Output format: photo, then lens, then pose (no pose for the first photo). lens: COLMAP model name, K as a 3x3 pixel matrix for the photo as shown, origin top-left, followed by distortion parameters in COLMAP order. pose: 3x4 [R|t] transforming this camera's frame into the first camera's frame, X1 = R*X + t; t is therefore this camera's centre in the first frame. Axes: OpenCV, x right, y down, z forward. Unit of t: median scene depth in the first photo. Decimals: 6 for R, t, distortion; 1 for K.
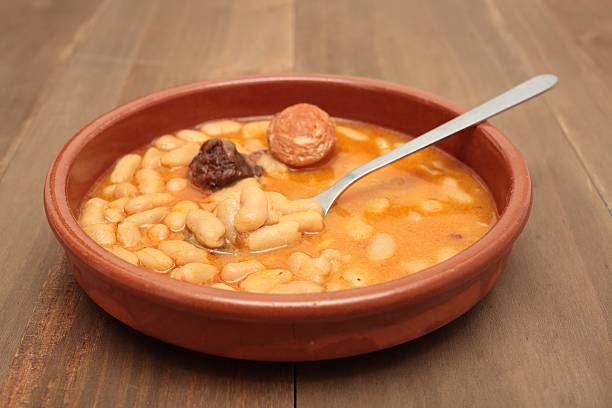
lens RADIAL K [[937.4, 0, 306.0], [0, 937.4, 204.0], [0, 0, 1]] dist [-0.014152, -0.031367]
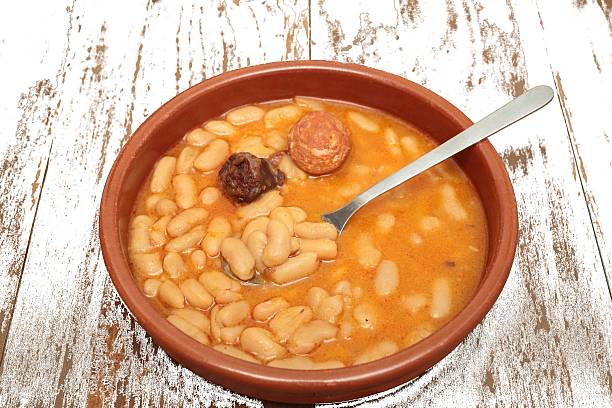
lens RADIAL K [[937.4, 0, 306.0], [0, 937.4, 204.0], [0, 0, 1]] dist [-0.014152, -0.031367]
pose [[0.999976, 0.006409, -0.002583, -0.017306], [-0.005101, 0.936794, 0.349843, -0.414625], [0.004662, -0.349822, 0.936805, -0.074749]]
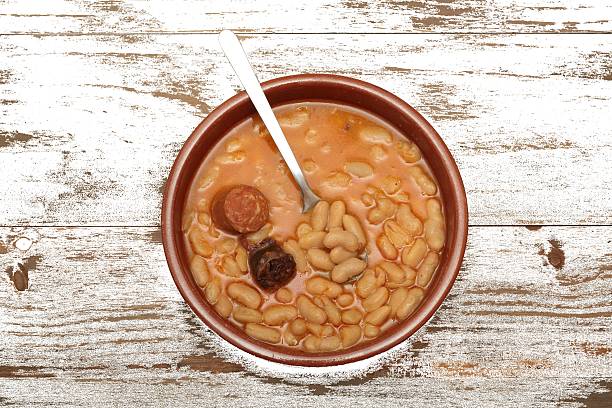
lens RADIAL K [[937.4, 0, 306.0], [0, 937.4, 204.0], [0, 0, 1]] dist [-0.014152, -0.031367]
pose [[0.005553, -0.959246, 0.282517, -0.420899], [0.485014, 0.249649, 0.838115, -1.291856], [-0.874488, 0.132371, 0.466635, 0.263138]]
